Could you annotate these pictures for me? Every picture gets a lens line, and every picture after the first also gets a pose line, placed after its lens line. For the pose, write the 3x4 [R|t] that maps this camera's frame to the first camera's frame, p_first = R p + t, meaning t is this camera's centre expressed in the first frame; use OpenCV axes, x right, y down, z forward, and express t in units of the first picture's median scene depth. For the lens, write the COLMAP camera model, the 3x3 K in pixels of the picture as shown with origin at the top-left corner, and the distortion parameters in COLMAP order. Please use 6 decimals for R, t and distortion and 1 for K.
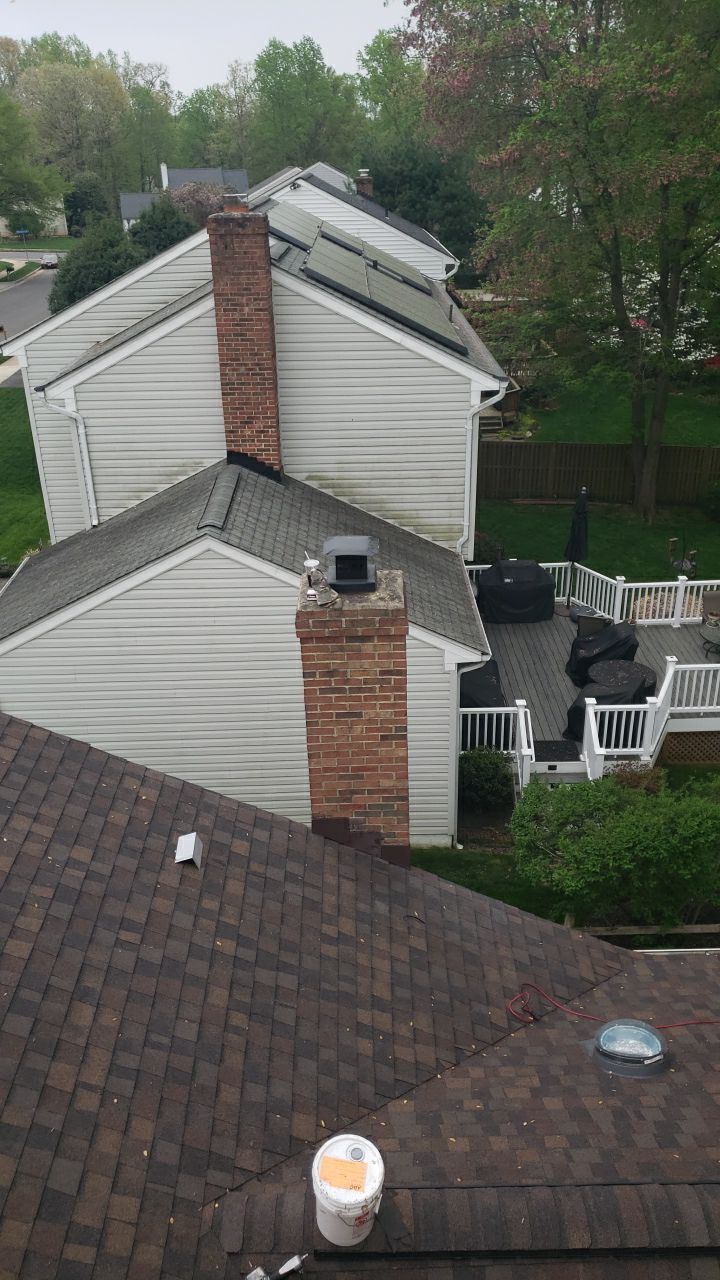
lens RADIAL K [[986.8, 0, 374.4], [0, 986.8, 646.5], [0, 0, 1]] dist [0.036100, -0.007249]
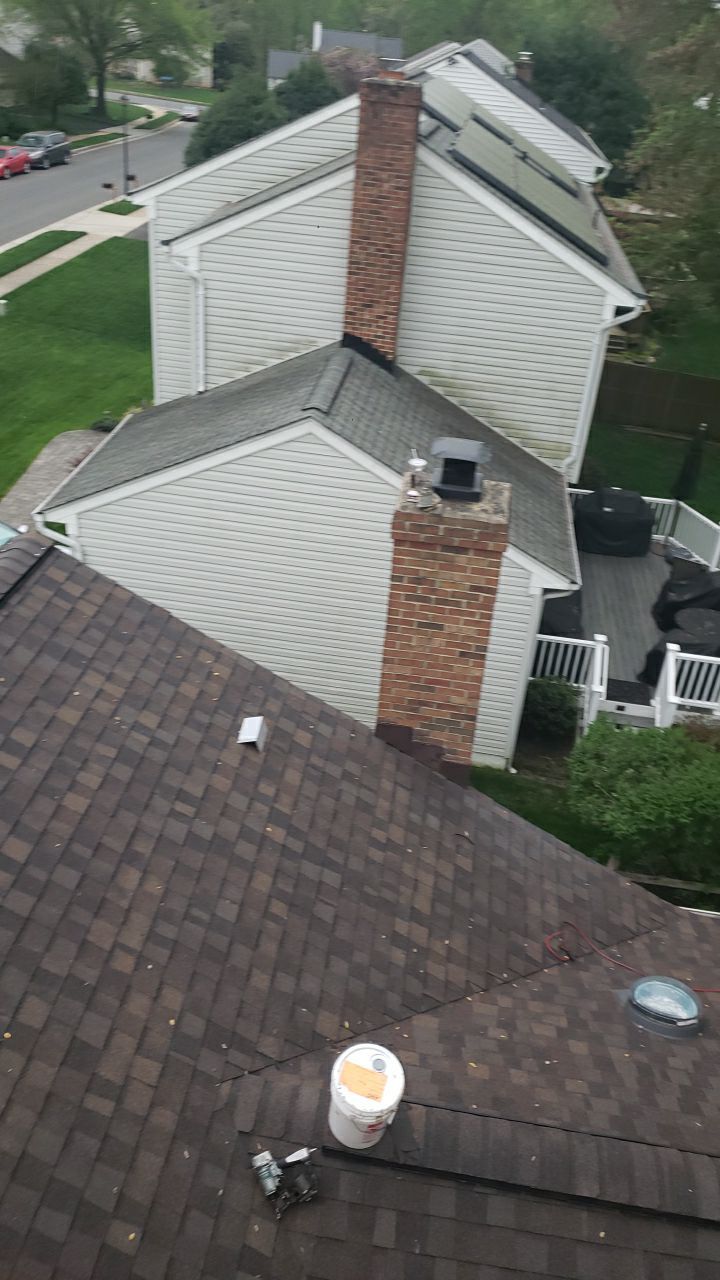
lens RADIAL K [[986.3, 0, 372.9], [0, 986.3, 627.3], [0, 0, 1]] dist [0.059522, -0.053897]
pose [[0.984885, 0.159219, -0.068200, -0.009622], [-0.153308, 0.984552, 0.084582, -0.000958], [0.080614, -0.072848, 0.994080, 0.016856]]
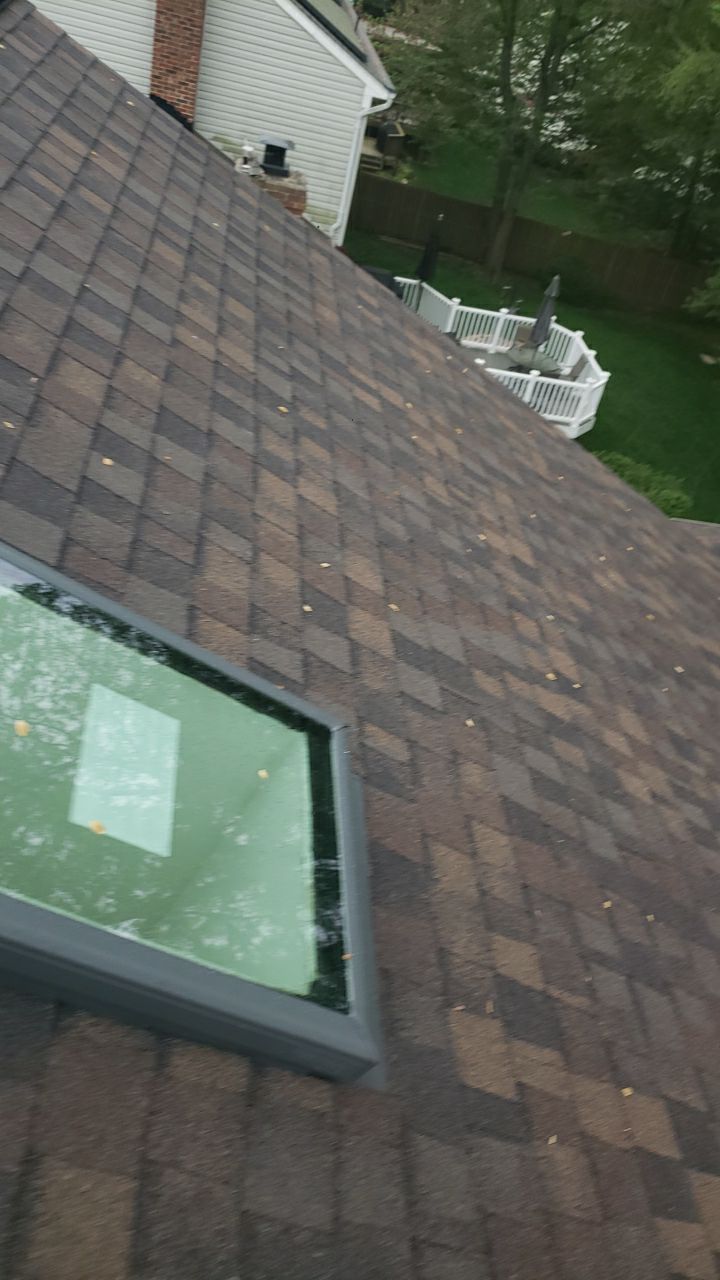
lens RADIAL K [[981.8, 0, 388.1], [0, 981.8, 614.2], [0, 0, 1]] dist [0.005293, 0.004824]
pose [[0.968092, 0.142843, 0.205898, -0.040069], [-0.180598, 0.967304, 0.178063, 0.183371], [-0.173731, -0.209566, 0.962237, -0.385358]]
